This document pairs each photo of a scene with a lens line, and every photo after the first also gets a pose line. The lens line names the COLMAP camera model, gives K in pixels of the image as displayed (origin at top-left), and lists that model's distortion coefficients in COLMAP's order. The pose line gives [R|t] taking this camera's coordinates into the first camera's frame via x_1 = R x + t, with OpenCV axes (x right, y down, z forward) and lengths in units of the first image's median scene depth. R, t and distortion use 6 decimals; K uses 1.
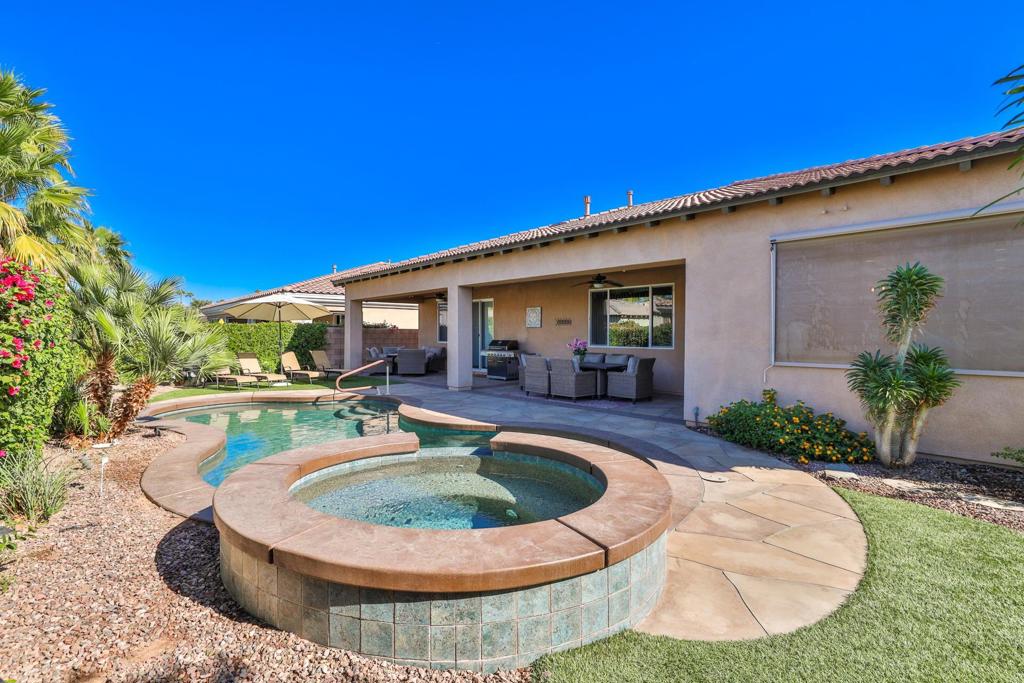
lens RADIAL K [[463.9, 0, 501.4], [0, 463.9, 340.1], [0, 0, 1]] dist [-0.033975, 0.009706]
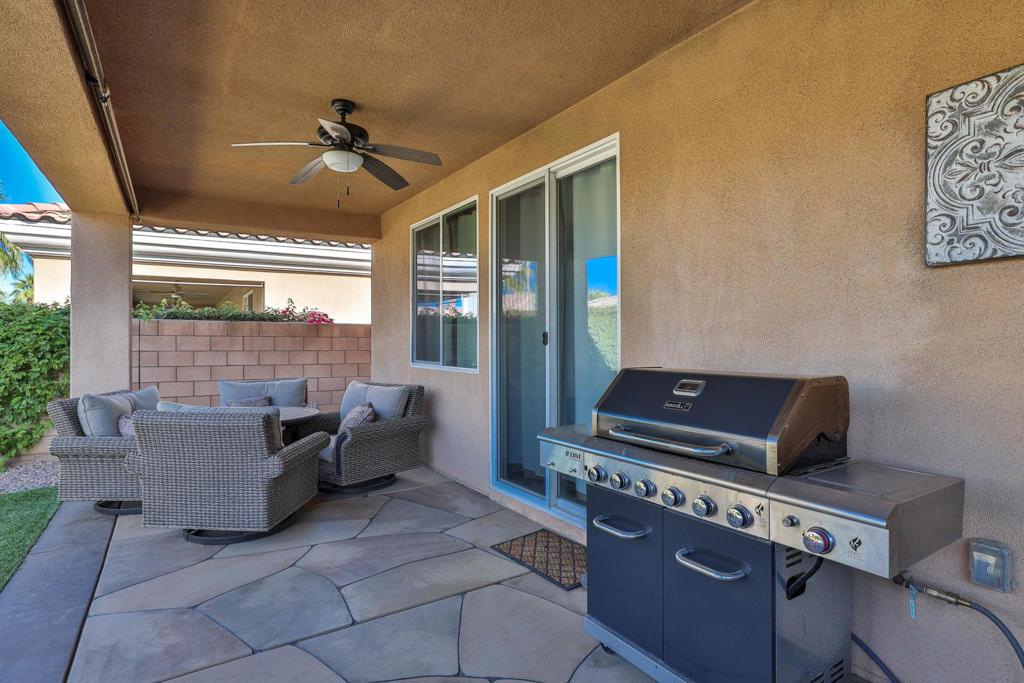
lens RADIAL K [[535.8, 0, 519.4], [0, 535.8, 340.6], [0, 0, 1]] dist [-0.013503, 0.000061]
pose [[0.988221, -0.003029, -0.153001, -0.041932], [0.001184, 0.999926, -0.012146, -0.012698], [0.153026, 0.011822, 0.988151, 1.291582]]
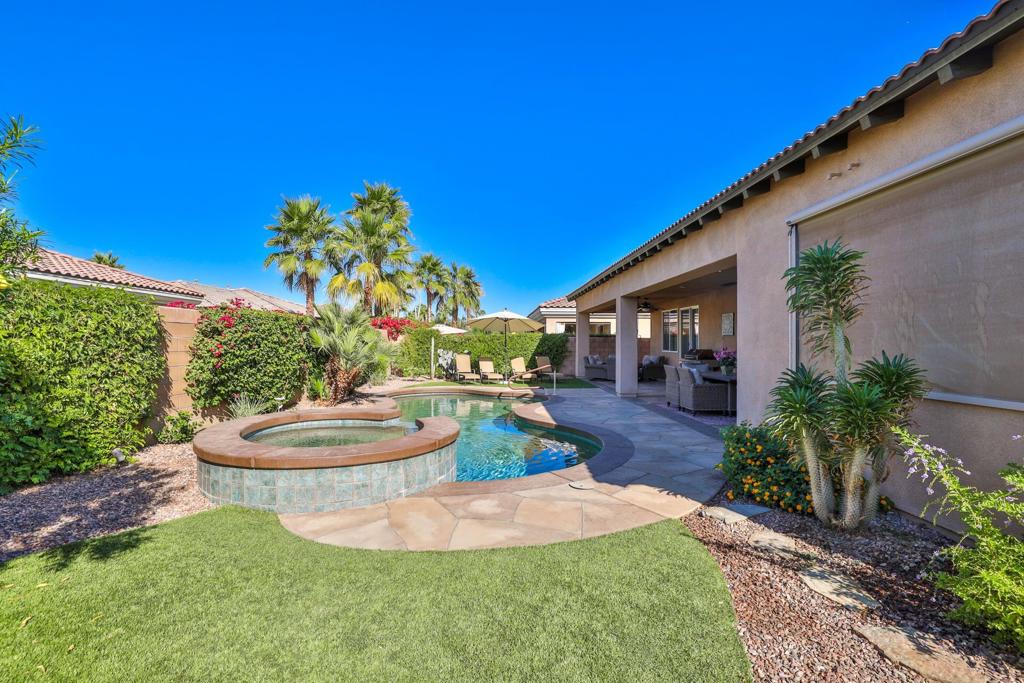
lens RADIAL K [[463.9, 0, 505.2], [0, 463.9, 339.1], [0, 0, 1]] dist [-0.033975, 0.009706]
pose [[0.752756, -0.004821, -0.658282, 0.491922], [-0.009931, 0.999776, -0.018678, 0.001972], [0.658225, 0.020598, 0.752539, 0.062907]]
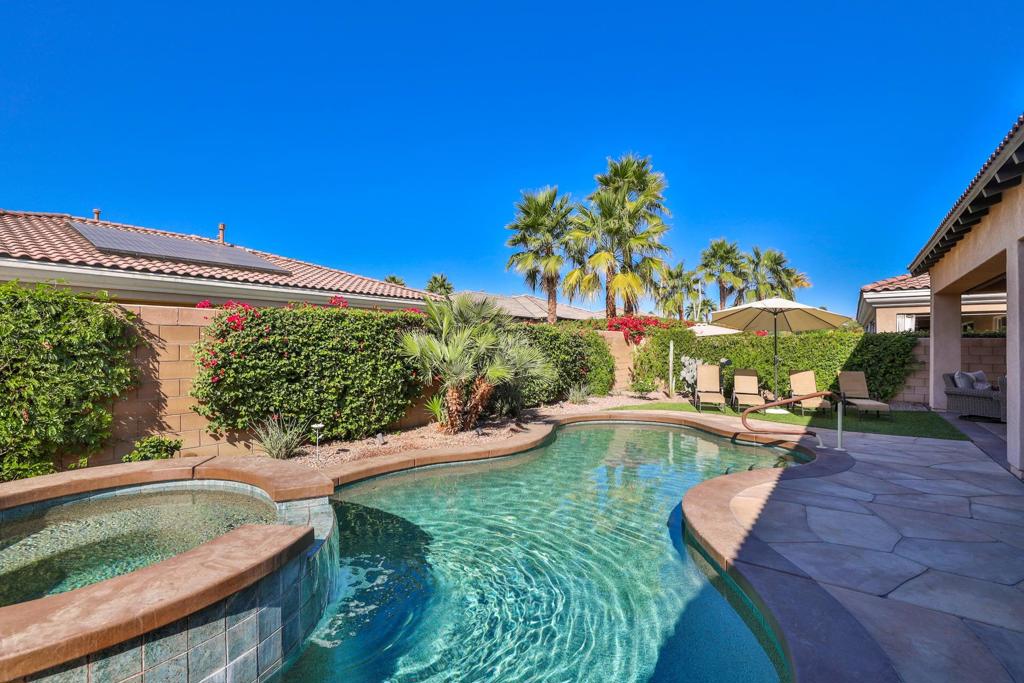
lens RADIAL K [[463.9, 0, 515.3], [0, 463.9, 345.3], [0, 0, 1]] dist [-0.033975, 0.009706]
pose [[0.200939, -0.001779, -0.979602, 0.288389], [-0.015124, 0.999874, -0.004918, -0.009690], [0.979487, 0.015803, 0.200887, 0.554528]]
